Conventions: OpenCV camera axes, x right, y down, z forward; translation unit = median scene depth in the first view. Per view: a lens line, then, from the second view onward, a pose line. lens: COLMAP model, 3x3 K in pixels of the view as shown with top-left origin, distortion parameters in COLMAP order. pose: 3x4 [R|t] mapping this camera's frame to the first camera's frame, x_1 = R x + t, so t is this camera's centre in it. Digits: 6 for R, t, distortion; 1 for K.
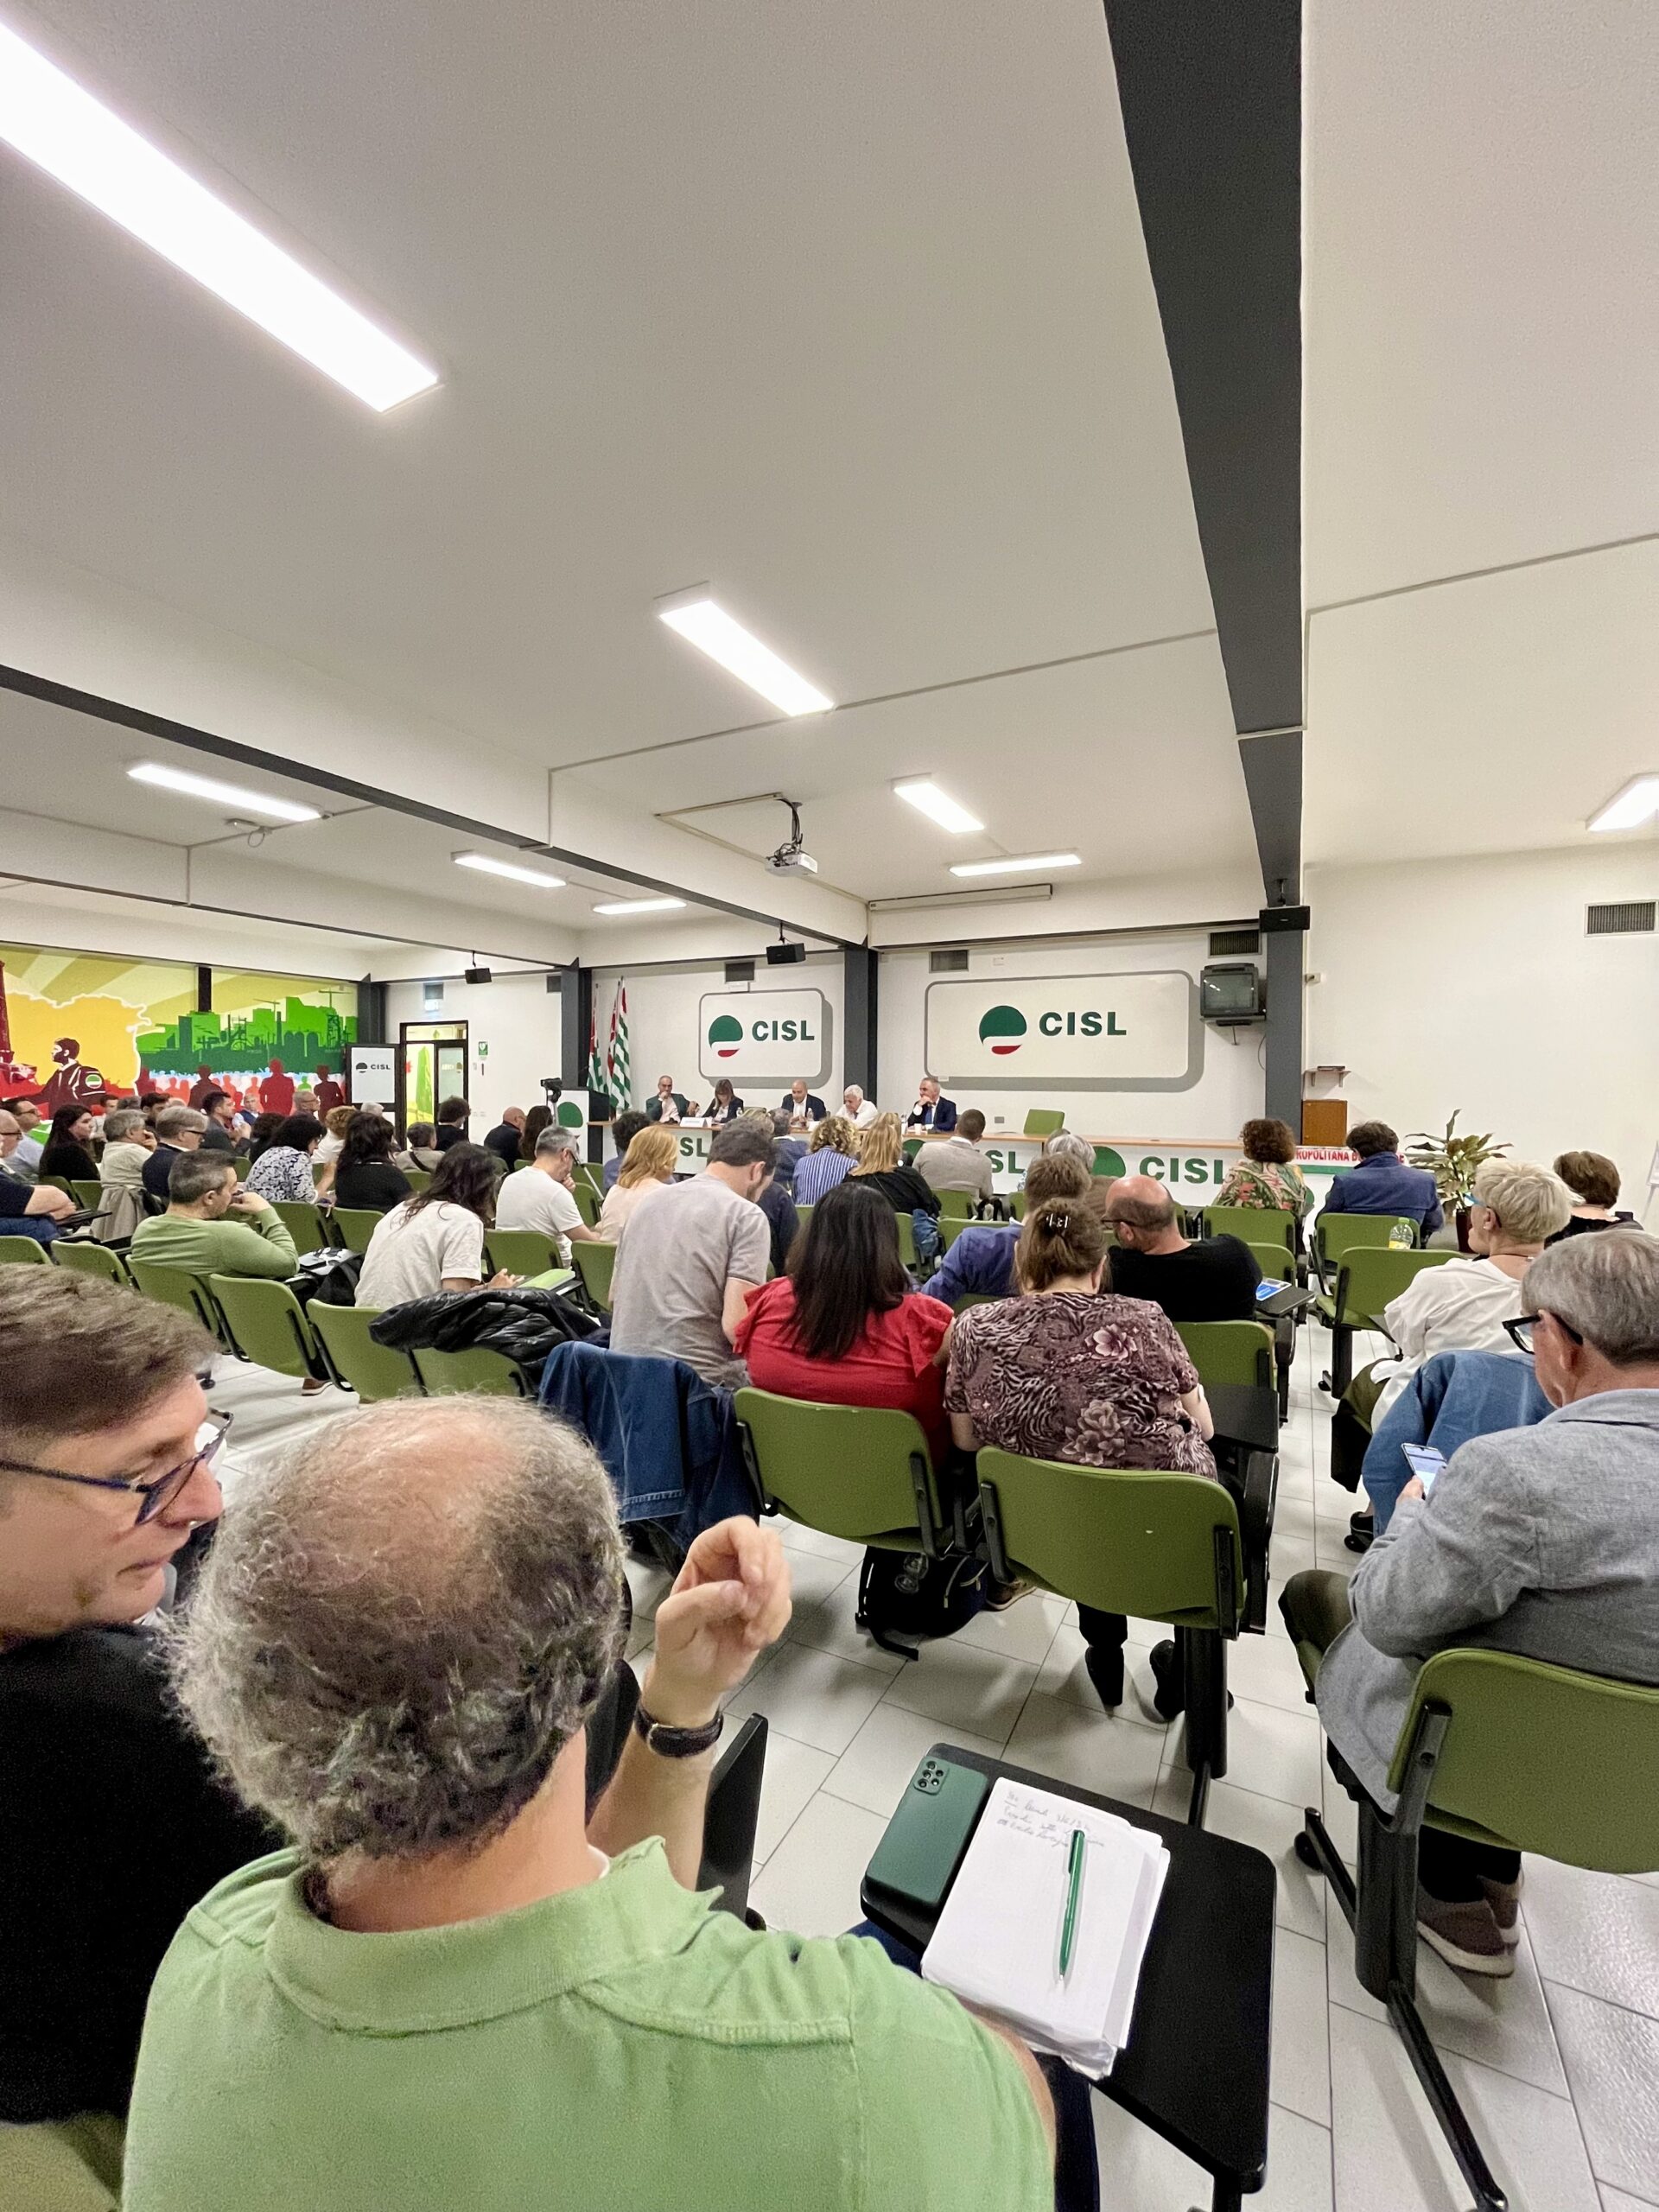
lens RADIAL K [[882.9, 0, 829.5], [0, 882.9, 1106.0], [0, 0, 1]] dist [-0.000161, -0.000017]
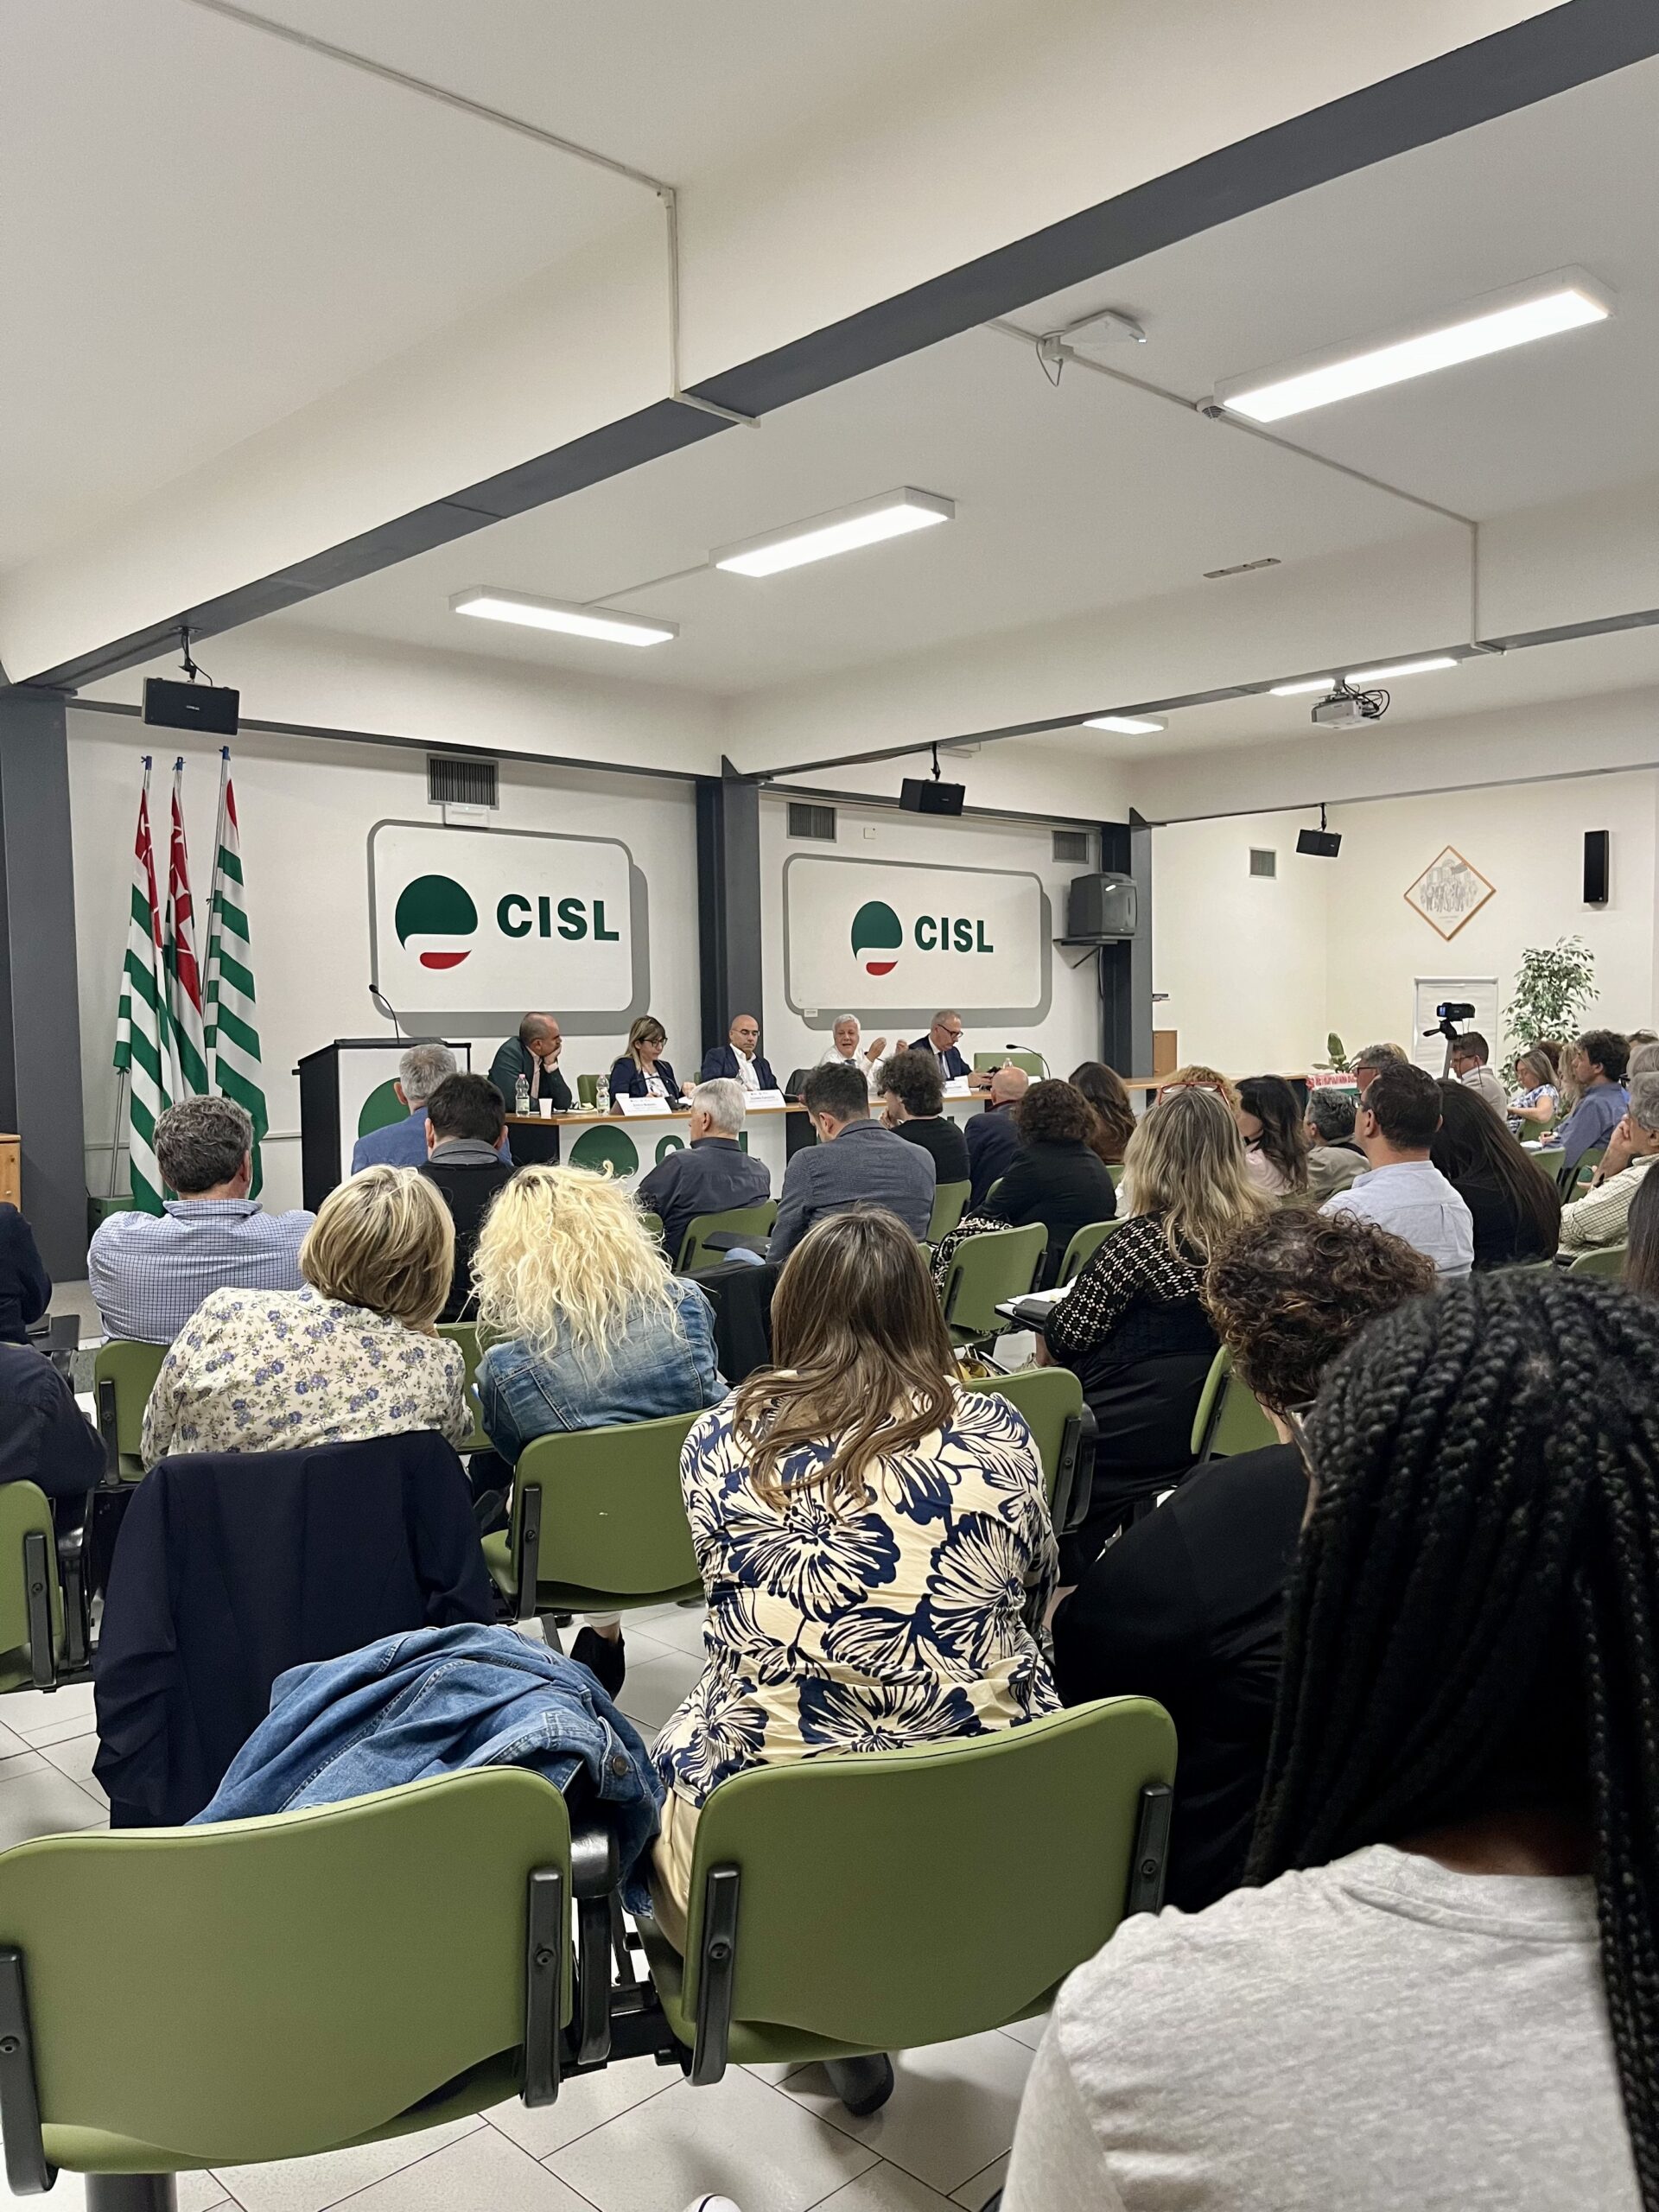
lens RADIAL K [[1740.4, 0, 829.5], [0, 1740.4, 1106.0], [0, 0, 1]] dist [0.004265, -0.000682]
pose [[0.312433, -0.058596, 0.948131, -0.949065], [0.035474, 0.998119, 0.049996, -0.024662], [-0.949277, 0.018014, 0.313924, 0.567961]]
